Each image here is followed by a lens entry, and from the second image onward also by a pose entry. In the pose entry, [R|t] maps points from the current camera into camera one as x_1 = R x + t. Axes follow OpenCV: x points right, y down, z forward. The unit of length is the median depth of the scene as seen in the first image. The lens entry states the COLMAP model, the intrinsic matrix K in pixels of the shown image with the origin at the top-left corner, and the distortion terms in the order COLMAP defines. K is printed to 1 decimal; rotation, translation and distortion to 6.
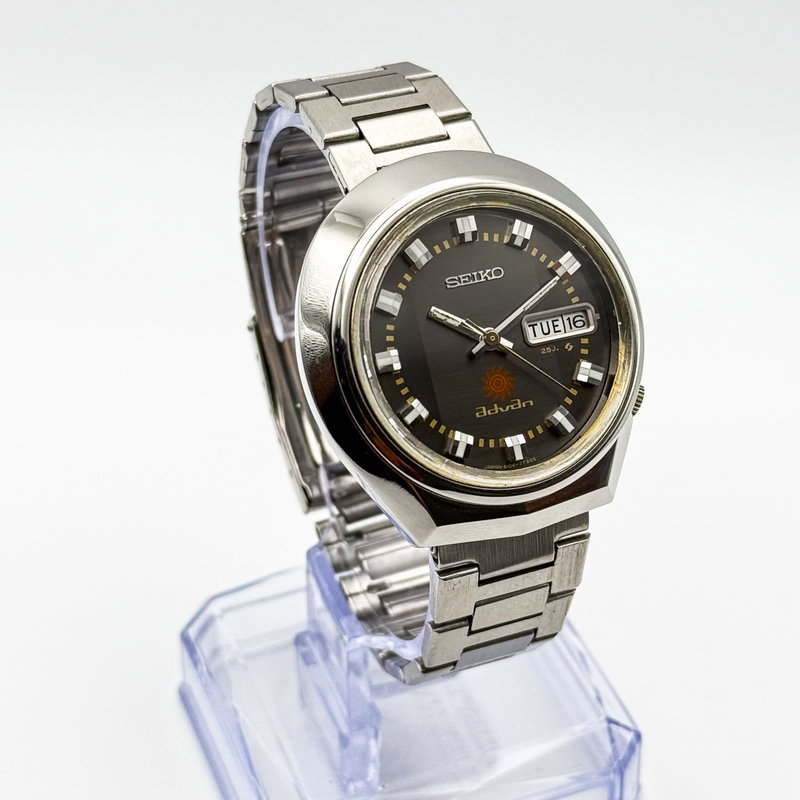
lens RADIAL K [[2117.3, 0, 415.4], [0, 2117.3, 403.3], [0, 0, 1]] dist [0.460683, 0.056472]
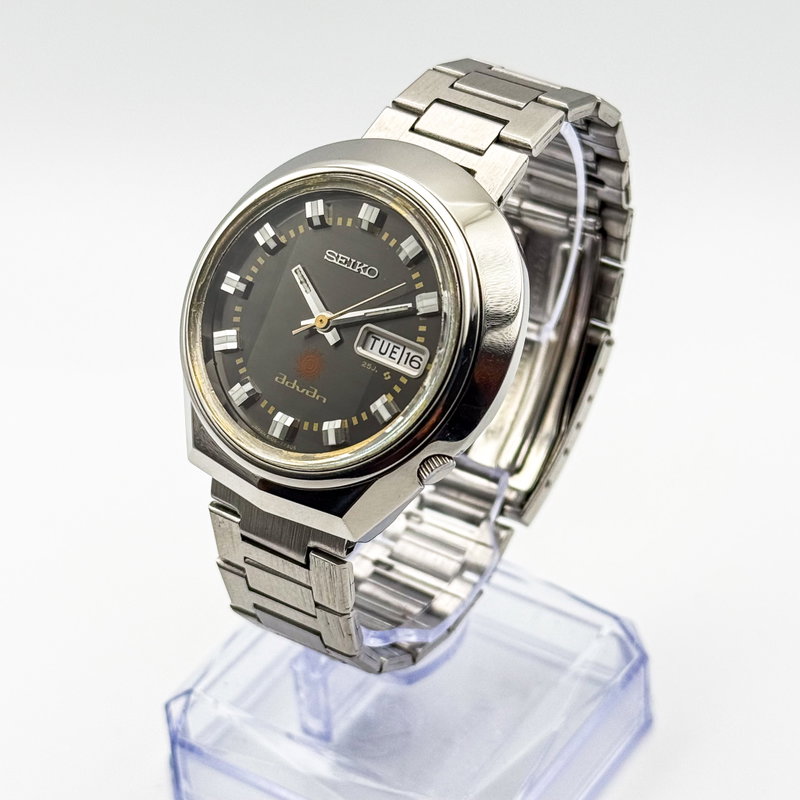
lens RADIAL K [[2117.3, 0, 415.4], [0, 2117.3, 403.3], [0, 0, 1]] dist [0.460683, 0.056472]
pose [[0.548663, 0.491167, -0.676553, 0.730771], [-0.508606, 0.838354, 0.196169, -0.209656], [0.663543, 0.236468, 0.709784, 0.321478]]
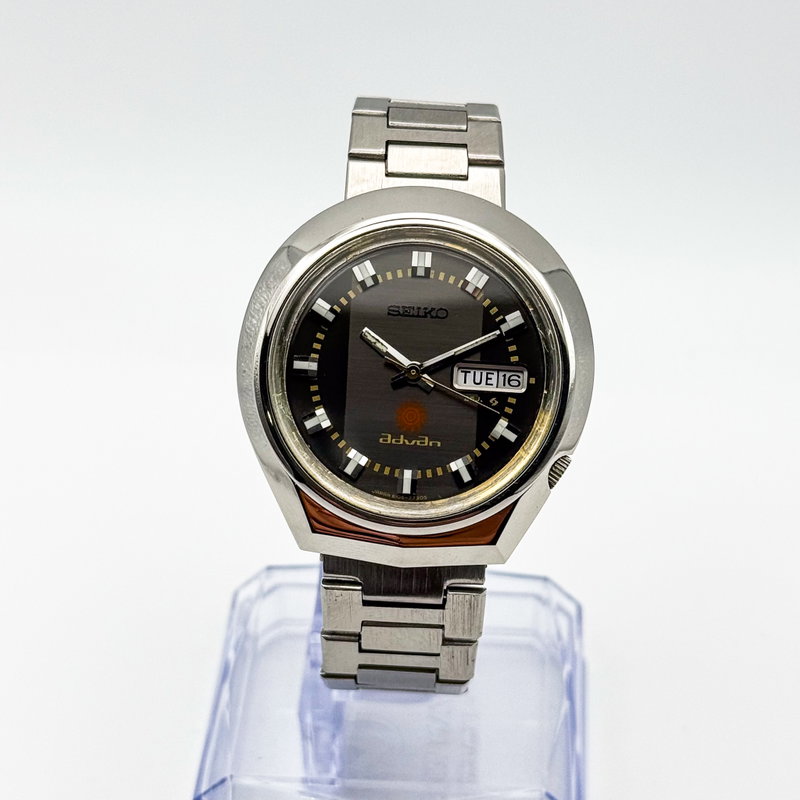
lens RADIAL K [[2117.3, 0, 415.4], [0, 2117.3, 403.3], [0, 0, 1]] dist [0.460683, 0.056472]
pose [[0.904180, 0.257666, -0.340685, 0.378313], [-0.264315, 0.964041, 0.027628, -0.043310], [0.335553, 0.065067, 0.939771, 0.037517]]
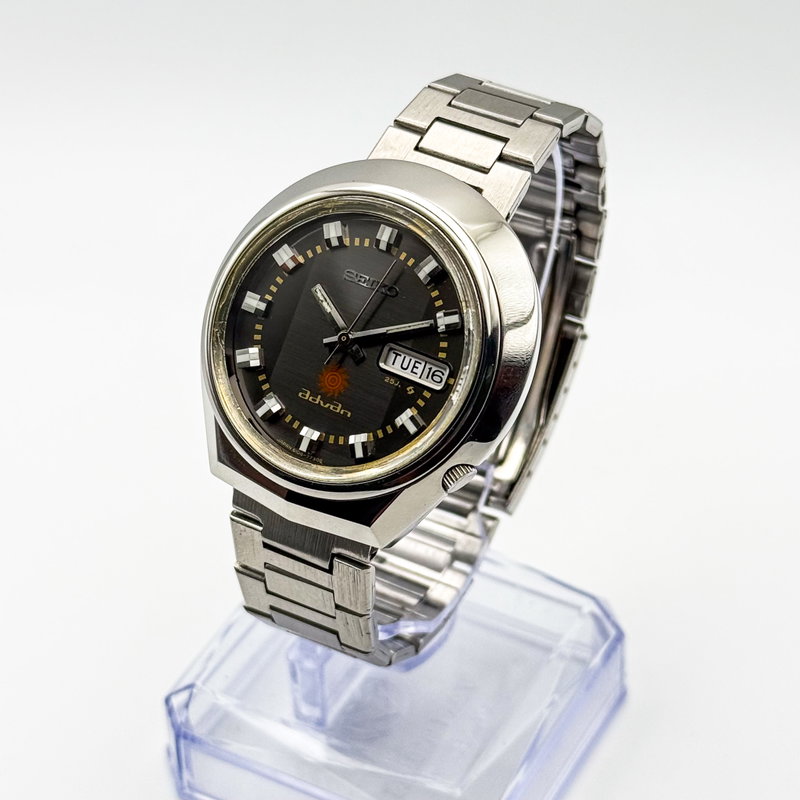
lens RADIAL K [[2117.3, 0, 415.4], [0, 2117.3, 403.3], [0, 0, 1]] dist [0.460683, 0.056472]
pose [[0.617868, 0.497619, -0.608781, 0.684025], [-0.501780, 0.845641, 0.181959, -0.203918], [0.605356, 0.193047, 0.772190, 0.219336]]
